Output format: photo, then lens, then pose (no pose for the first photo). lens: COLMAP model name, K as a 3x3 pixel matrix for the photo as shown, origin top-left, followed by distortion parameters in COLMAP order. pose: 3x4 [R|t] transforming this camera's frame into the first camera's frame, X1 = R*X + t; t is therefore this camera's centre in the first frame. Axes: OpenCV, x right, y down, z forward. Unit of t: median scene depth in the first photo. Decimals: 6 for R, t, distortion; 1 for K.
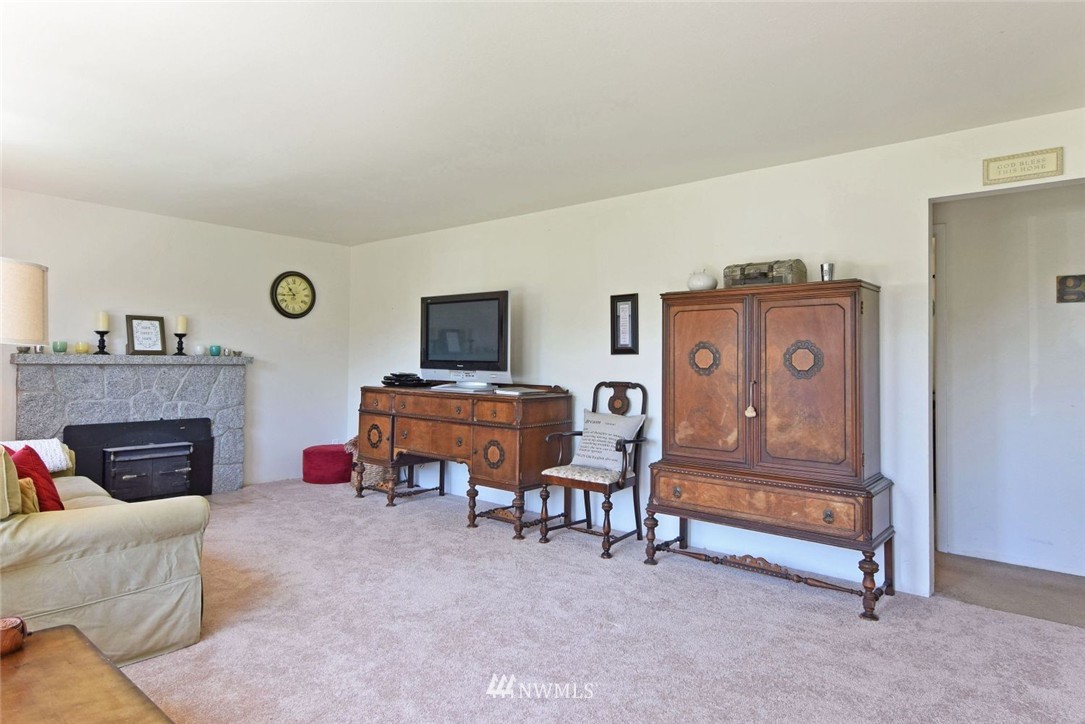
lens RADIAL K [[636.1, 0, 542.5], [0, 636.1, 357.6], [0, 0, 1]] dist [0.005970, -0.001907]
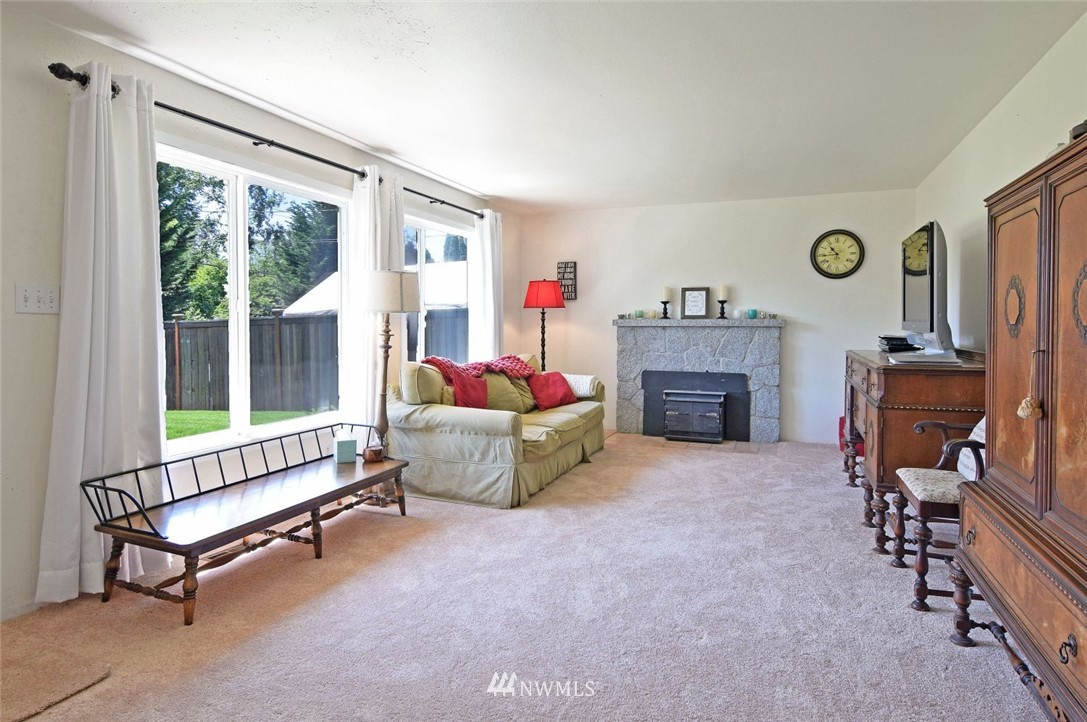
lens RADIAL K [[637.2, 0, 521.9], [0, 637.2, 339.5], [0, 0, 1]] dist [0.005970, -0.001907]
pose [[0.300466, 0.015056, -0.953674, 0.477571], [0.008630, 0.999792, 0.018503, 0.010606], [0.953754, -0.013790, 0.300273, 0.312148]]
